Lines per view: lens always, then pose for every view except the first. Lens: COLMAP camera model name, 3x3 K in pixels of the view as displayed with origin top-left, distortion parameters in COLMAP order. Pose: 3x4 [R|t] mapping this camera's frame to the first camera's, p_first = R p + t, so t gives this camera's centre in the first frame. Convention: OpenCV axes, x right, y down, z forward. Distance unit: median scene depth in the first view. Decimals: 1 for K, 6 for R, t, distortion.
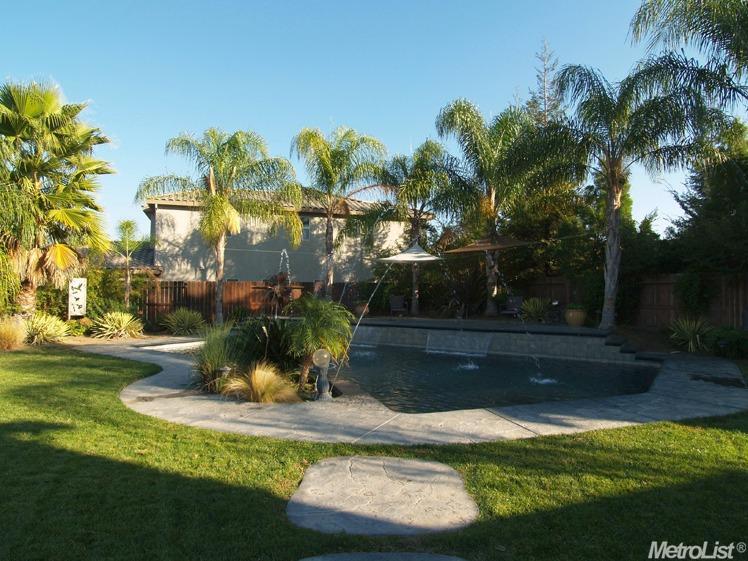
lens RADIAL K [[471.6, 0, 373.8], [0, 471.6, 283.4], [0, 0, 1]] dist [-0.029422, 0.005402]
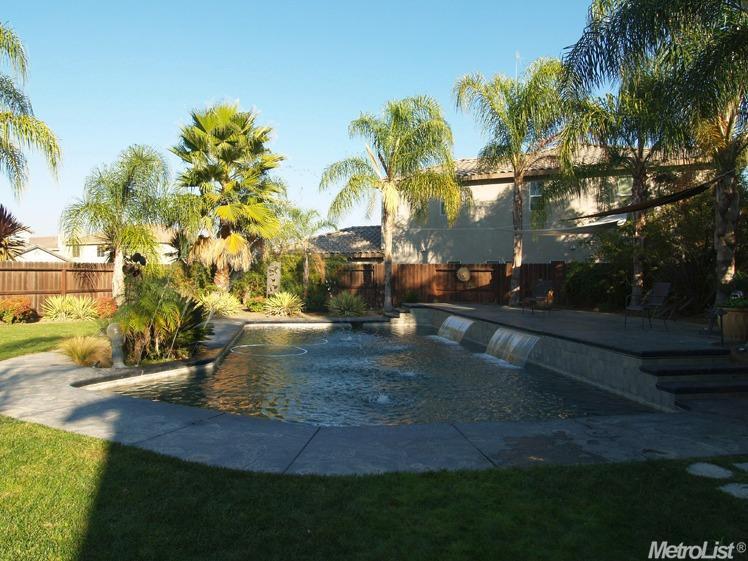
lens RADIAL K [[552.7, 0, 373.9], [0, 552.7, 276.5], [0, 0, 1]] dist [-0.008720, -0.001087]
pose [[0.701394, 0.005087, -0.712756, 0.355520], [0.005033, 0.999914, 0.012089, 0.006468], [0.712756, -0.012067, 0.701308, 0.160406]]
